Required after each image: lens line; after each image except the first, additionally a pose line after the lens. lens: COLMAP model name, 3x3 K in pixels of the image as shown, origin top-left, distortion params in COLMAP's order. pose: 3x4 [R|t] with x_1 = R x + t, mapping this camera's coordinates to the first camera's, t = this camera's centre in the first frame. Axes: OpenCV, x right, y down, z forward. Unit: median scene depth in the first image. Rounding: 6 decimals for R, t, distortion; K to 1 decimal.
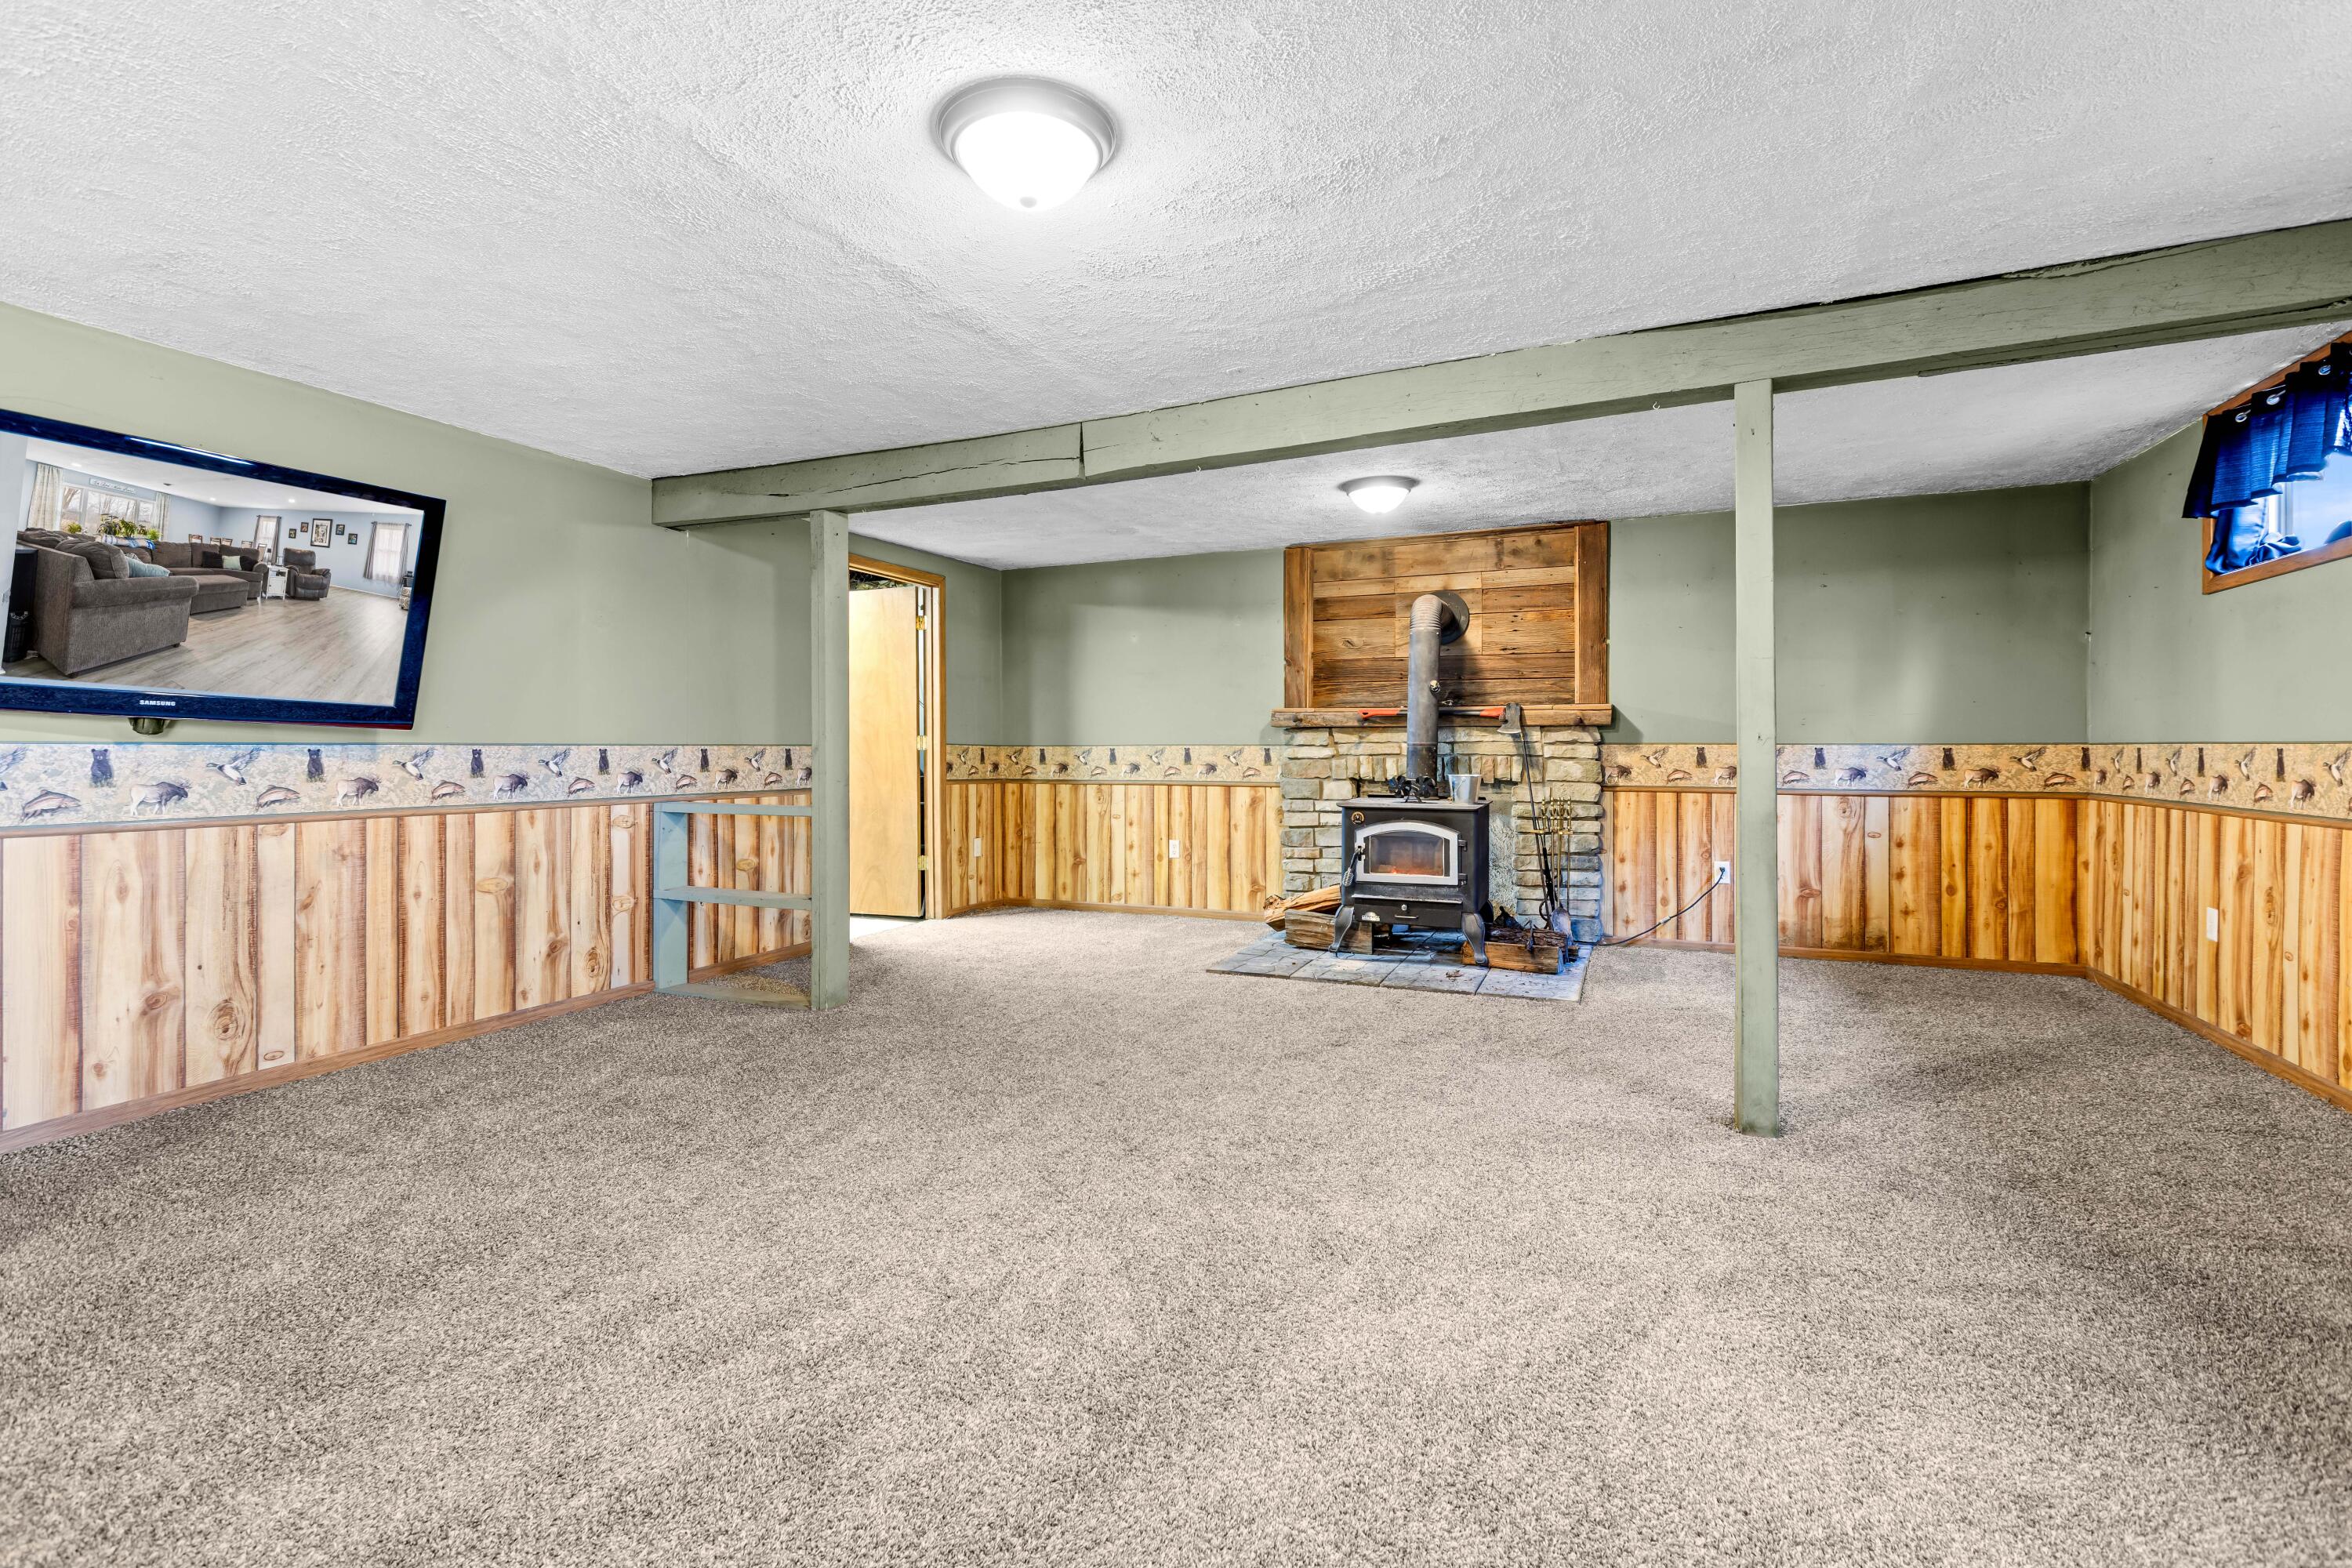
lens RADIAL K [[1060.6, 0, 1164.6], [0, 1060.6, 750.2], [0, 0, 1]] dist [0.000934, -0.000290]
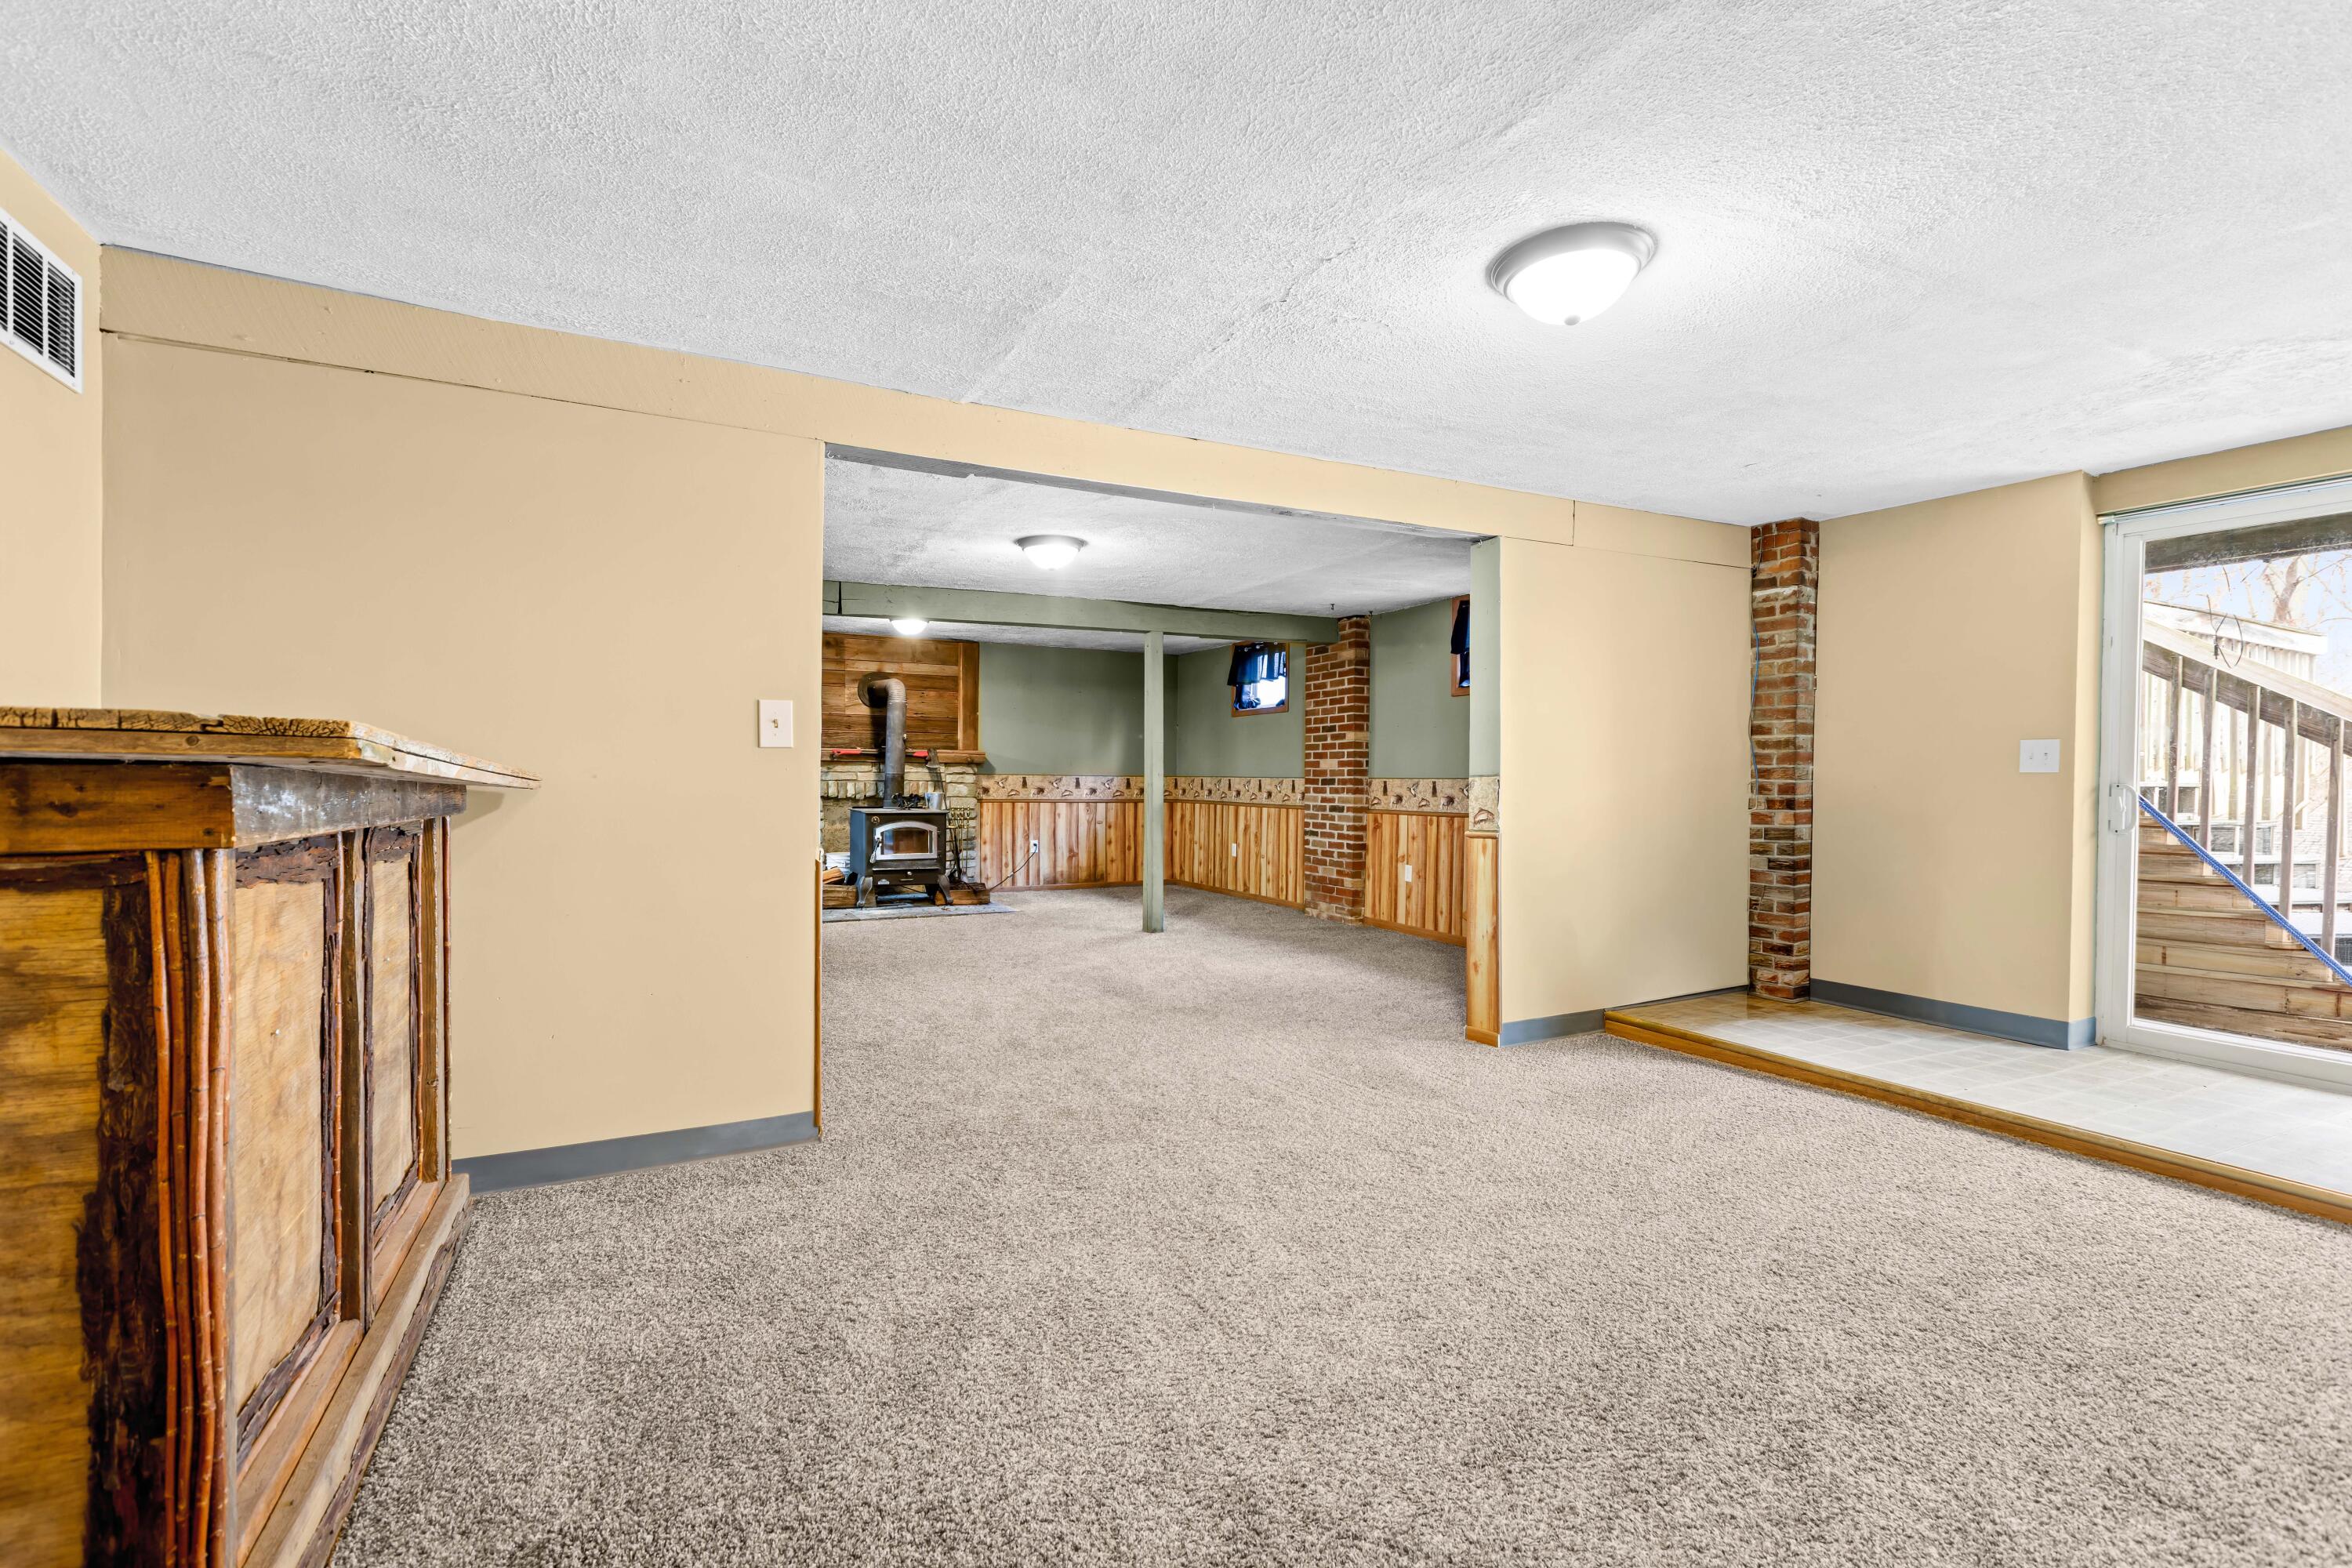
lens RADIAL K [[1060.6, 0, 1184.4], [0, 1060.6, 797.7], [0, 0, 1]] dist [0.000934, -0.000290]
pose [[0.630777, -0.007356, 0.775929, -0.736455], [-0.008041, 0.999839, 0.016016, 0.001692], [-0.775922, -0.016342, 0.630617, -0.345767]]
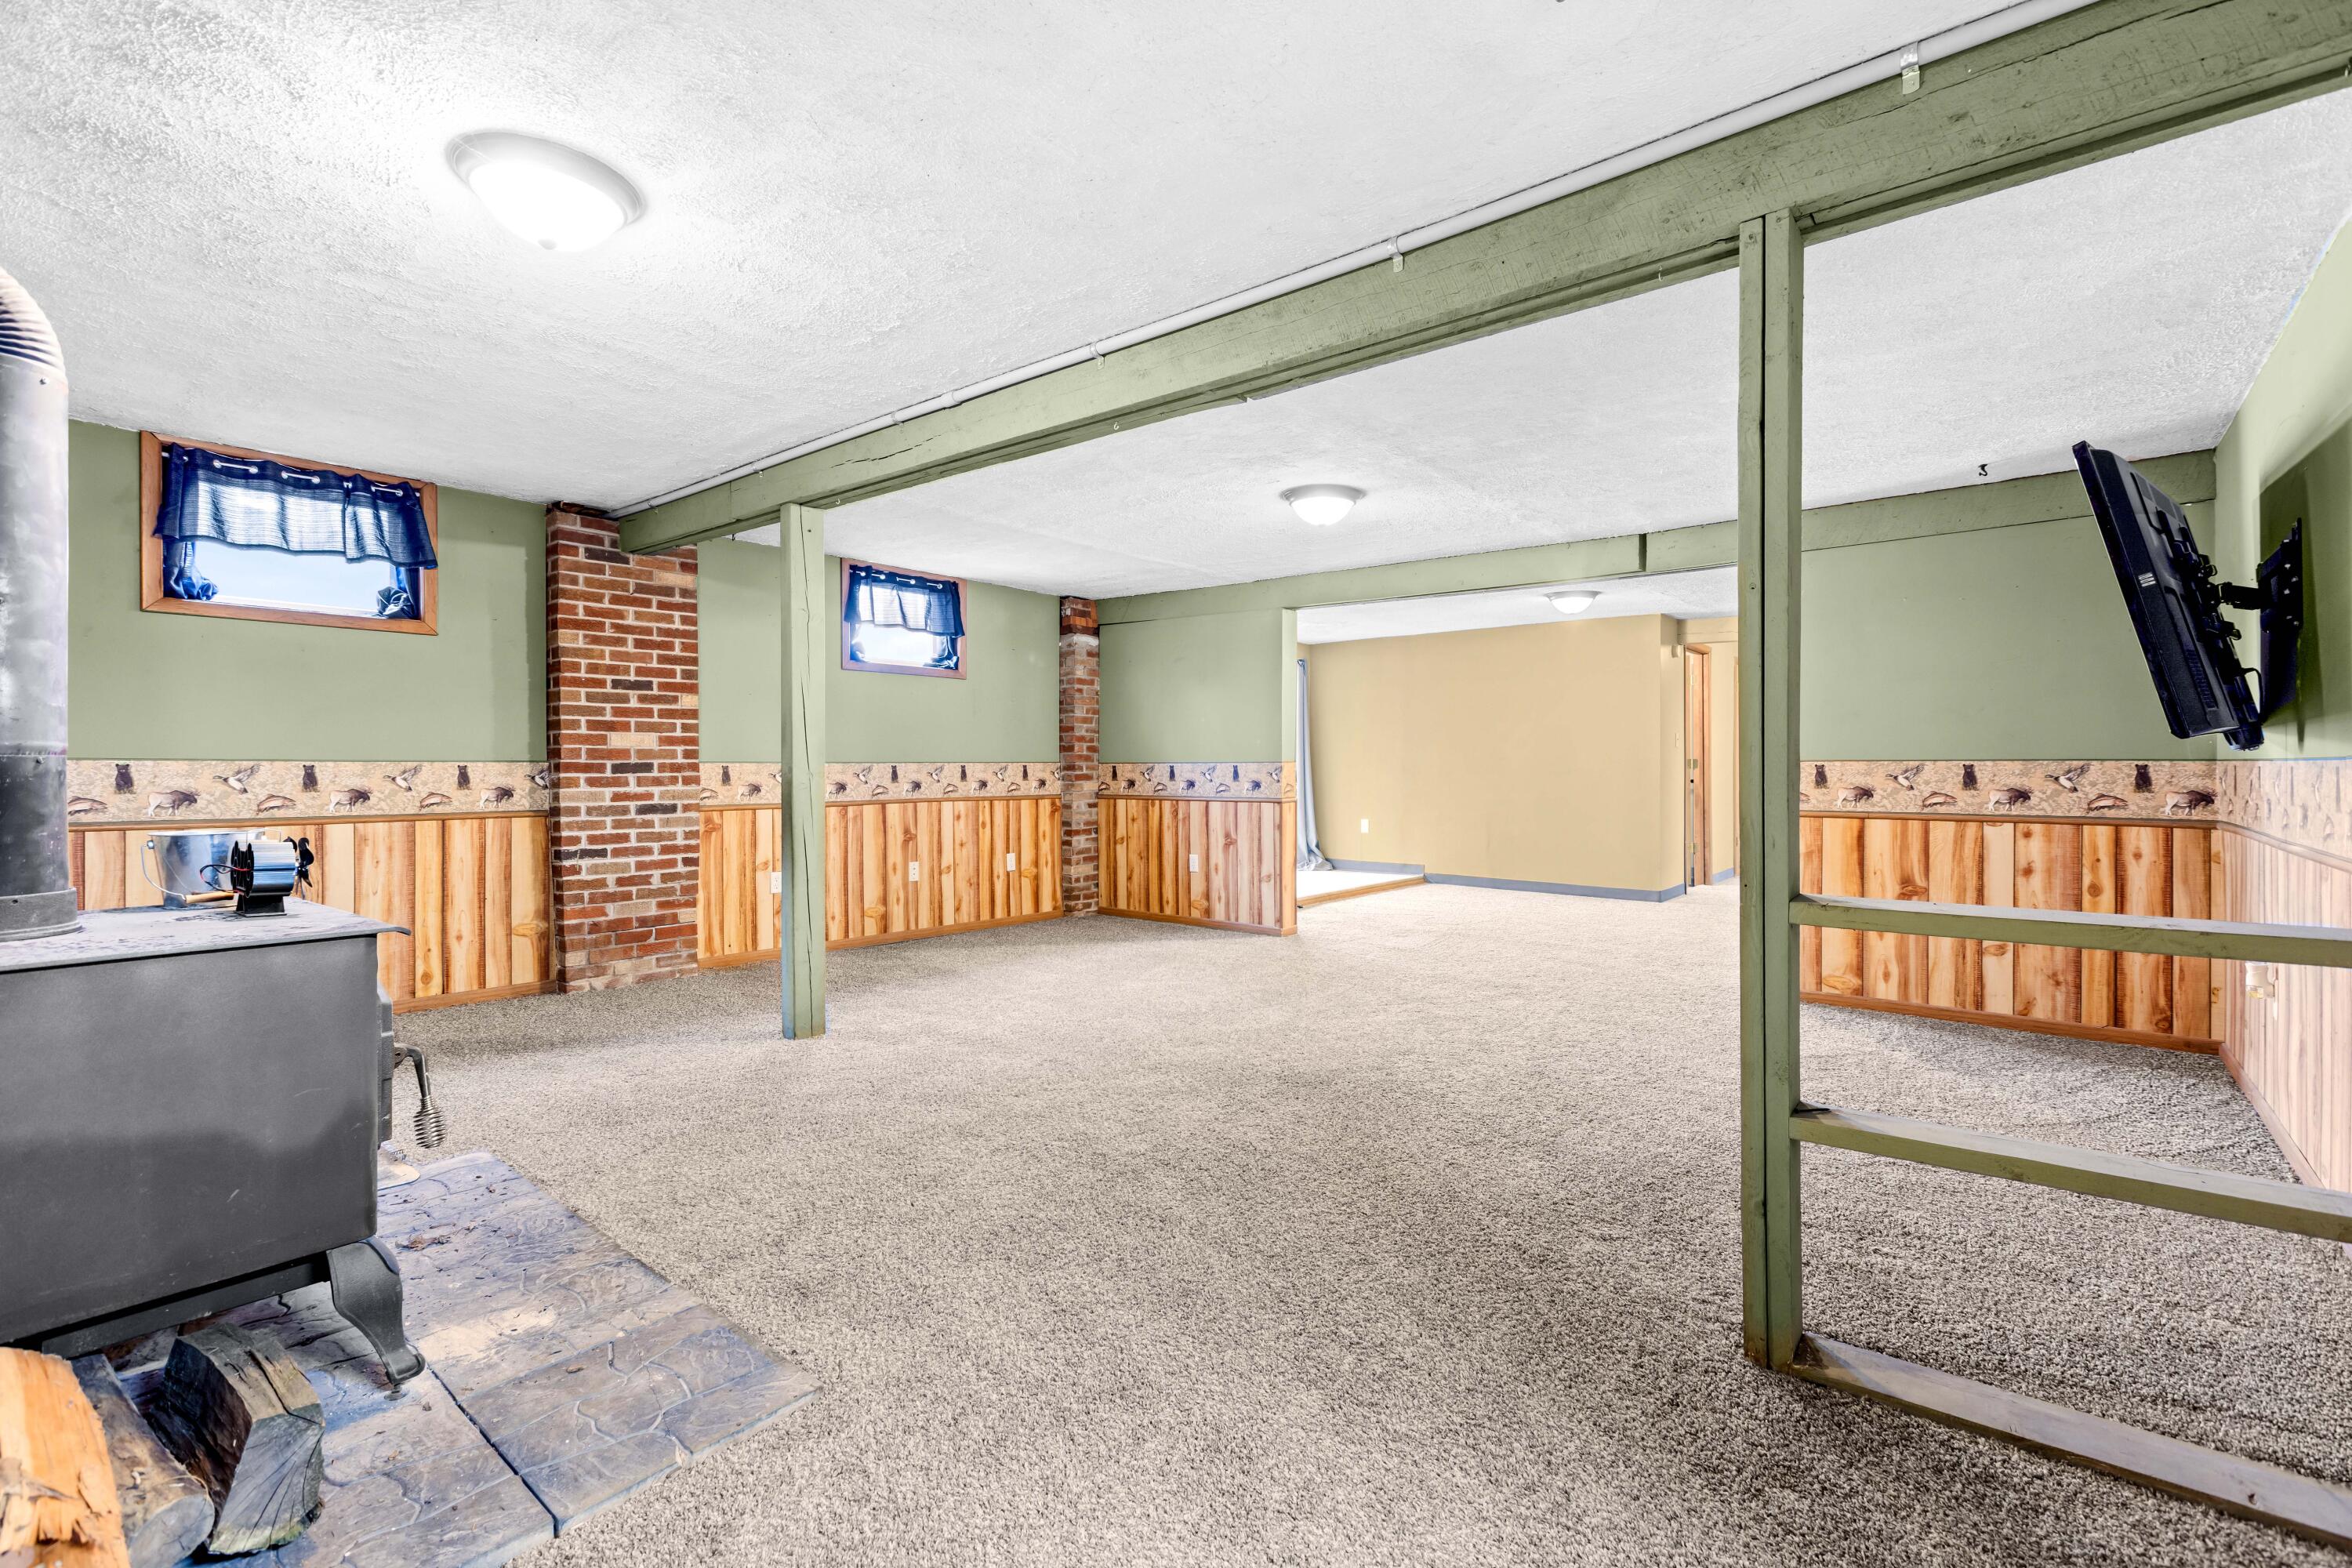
lens RADIAL K [[1060.6, 0, 1169.5], [0, 1060.6, 771.2], [0, 0, 1]] dist [0.000934, -0.000290]
pose [[-0.961330, -0.000578, 0.275399, -0.165368], [0.001196, 0.999980, 0.006273, -0.001030], [-0.275397, 0.006360, -0.961310, 1.247517]]
